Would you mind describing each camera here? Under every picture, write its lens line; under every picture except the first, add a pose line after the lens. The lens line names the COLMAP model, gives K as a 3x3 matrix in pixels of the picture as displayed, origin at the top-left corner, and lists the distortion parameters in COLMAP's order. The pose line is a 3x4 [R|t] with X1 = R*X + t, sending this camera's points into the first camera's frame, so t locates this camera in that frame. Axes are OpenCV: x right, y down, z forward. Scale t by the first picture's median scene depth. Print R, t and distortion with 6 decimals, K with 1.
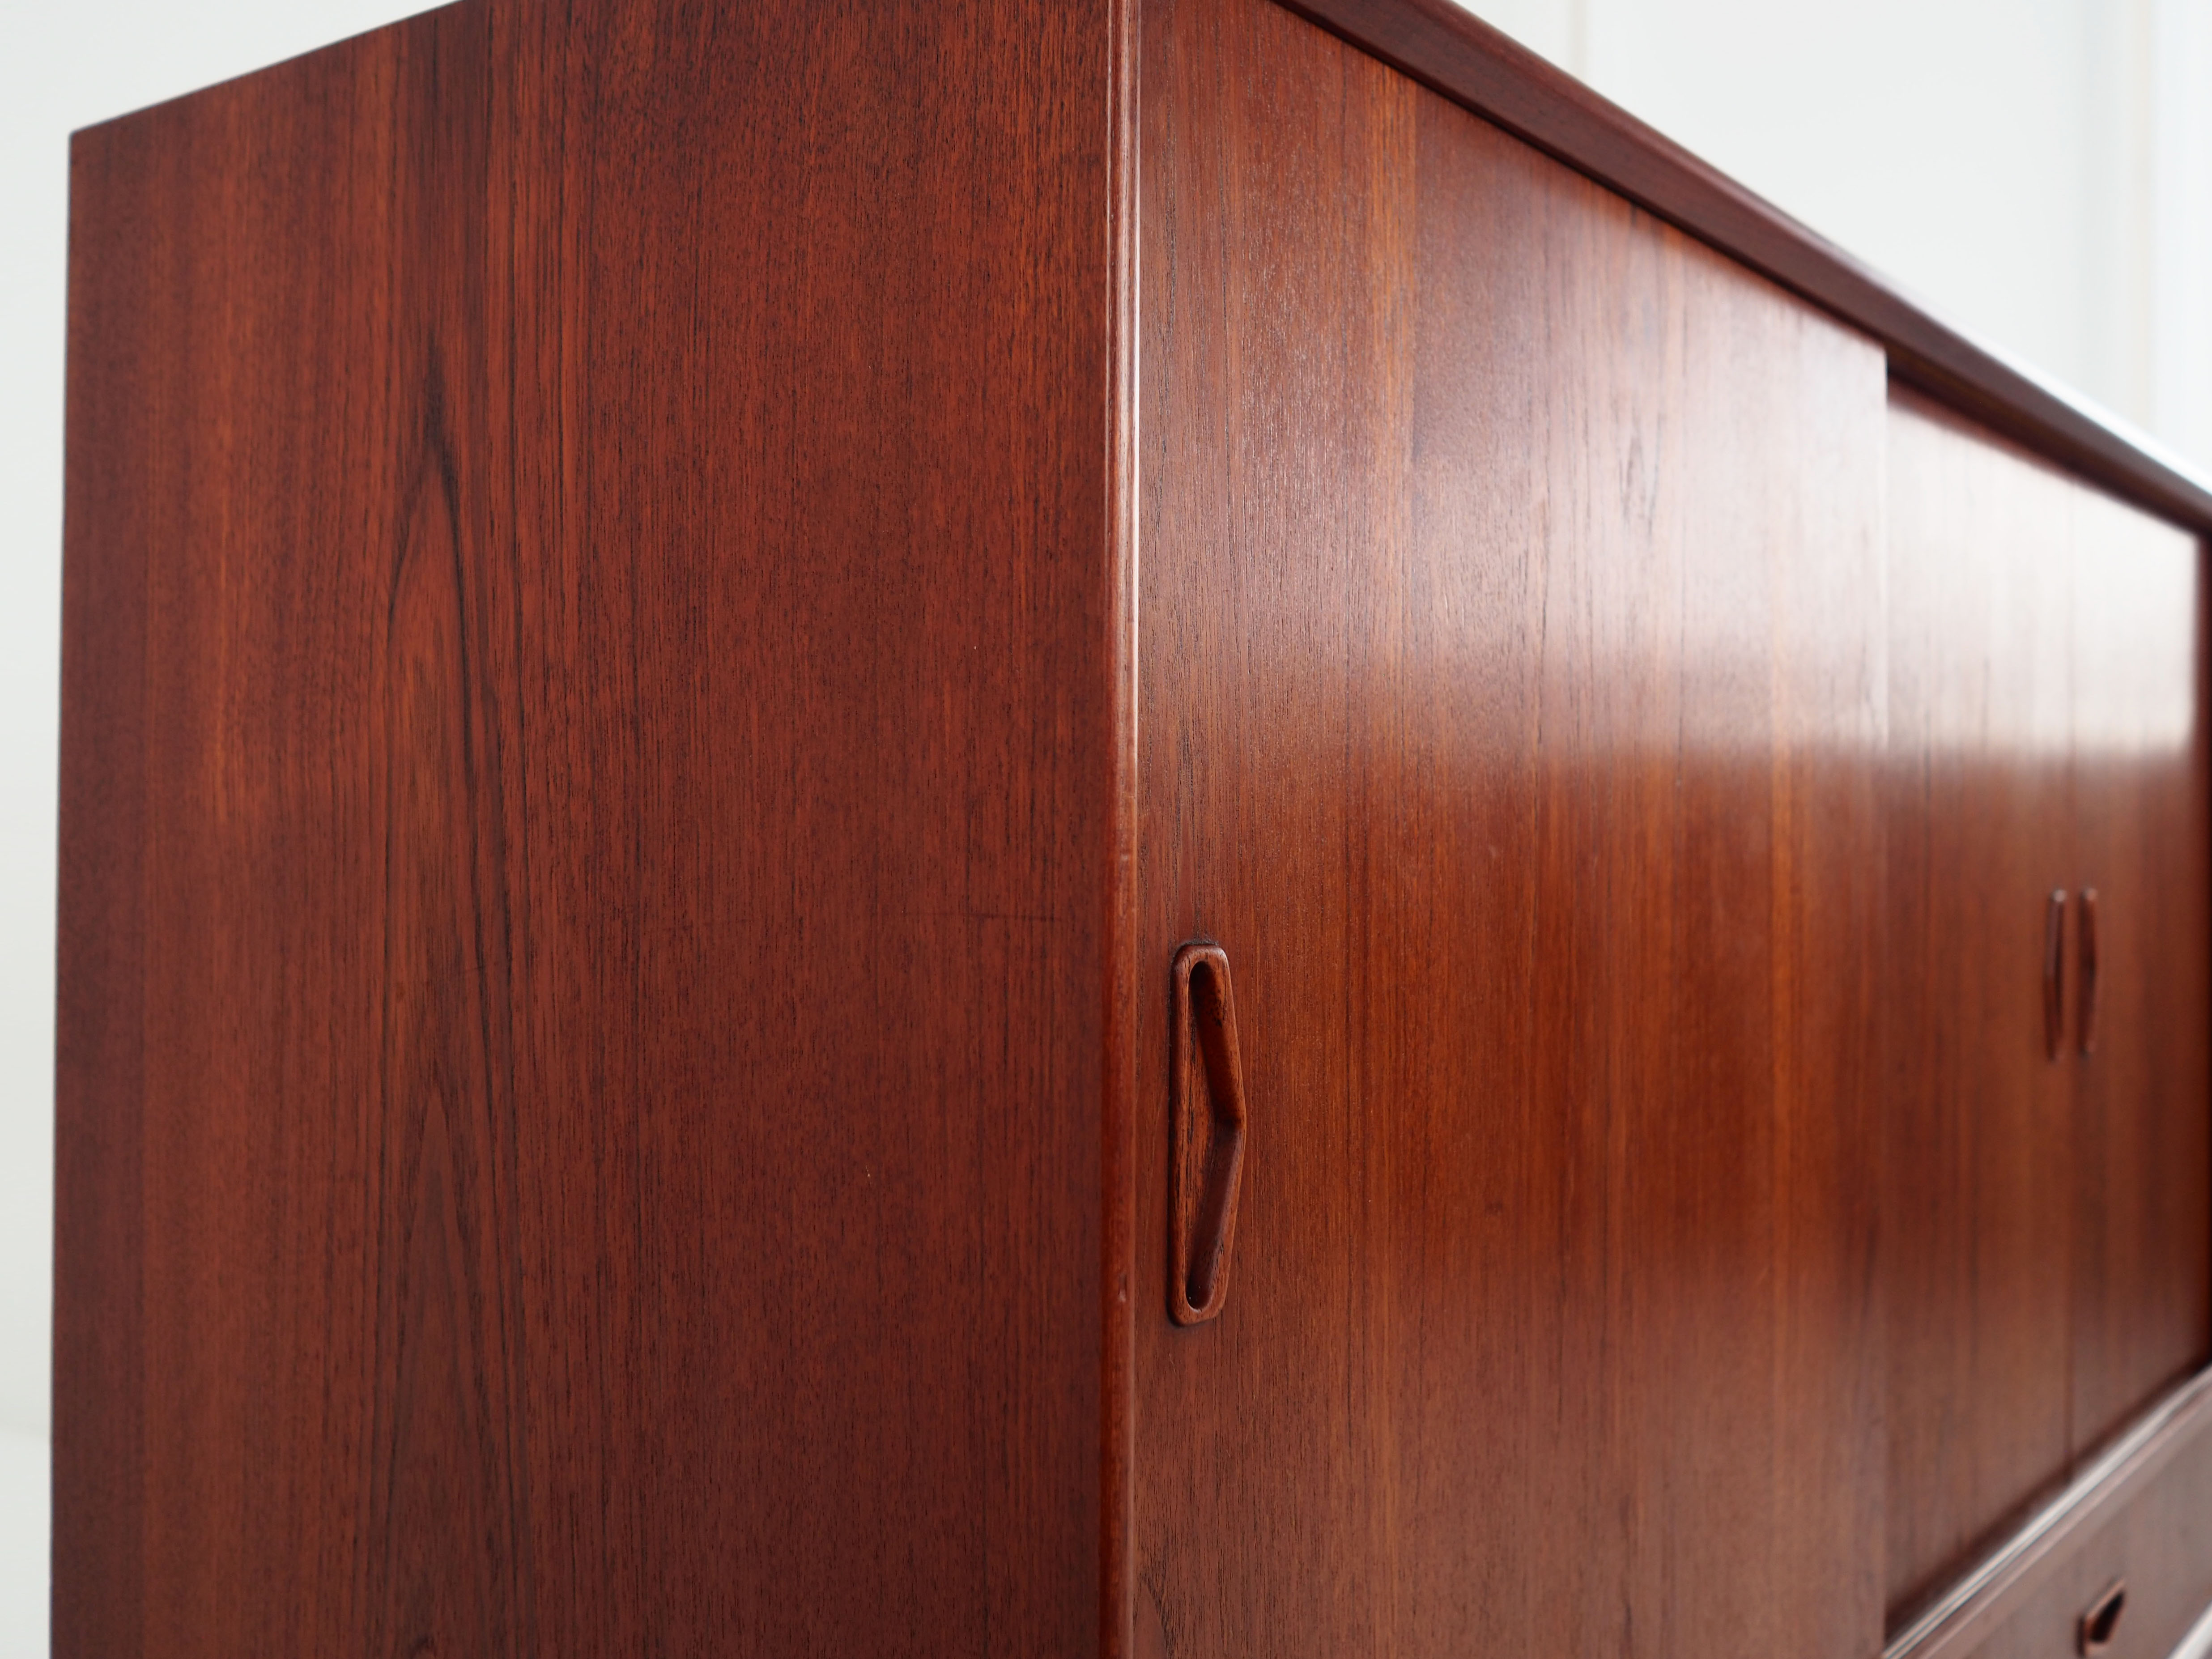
lens RADIAL K [[2566.5, 0, 1105.3], [0, 2566.5, 828.5], [0, 0, 1]] dist [-0.043600, 0.000000]
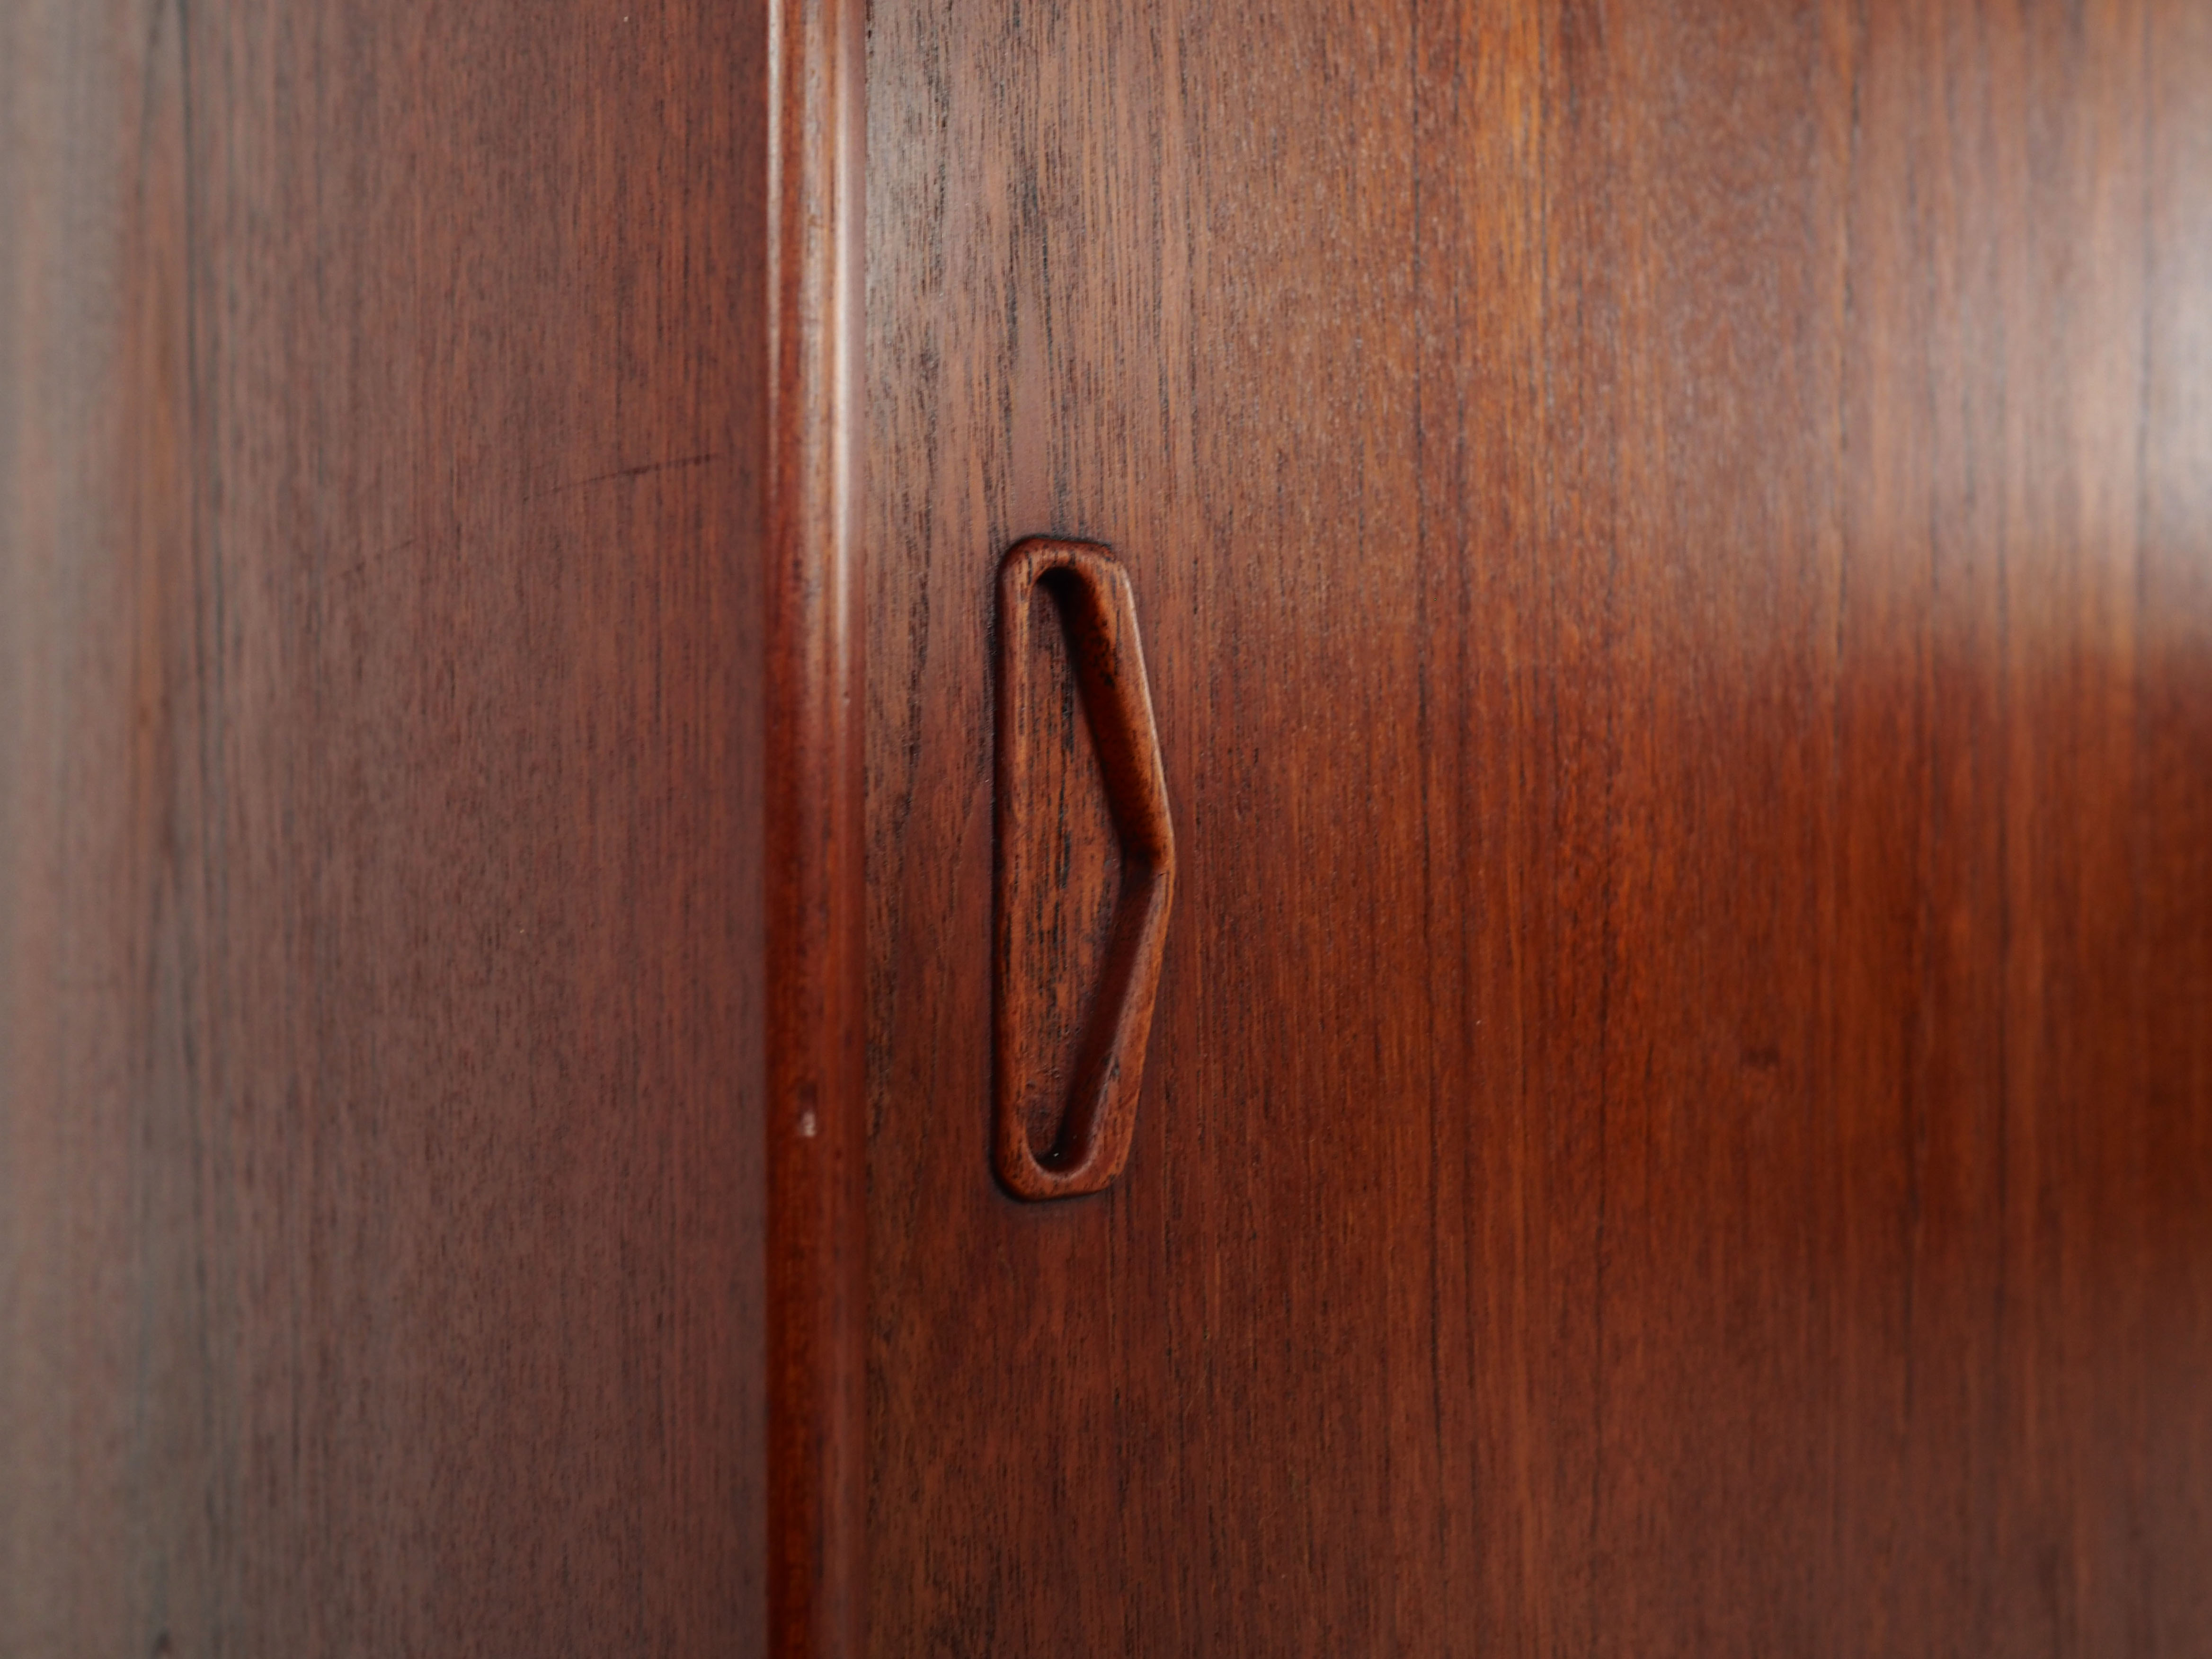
lens RADIAL K [[2566.4, 0, 1129.4], [0, 2566.4, 784.7], [0, 0, 1]] dist [-0.043600, 0.000000]
pose [[0.963444, -0.009195, -0.267753, 0.193079], [0.006427, 0.999917, -0.011210, 0.100602], [0.267833, 0.009080, 0.963422, 0.421793]]
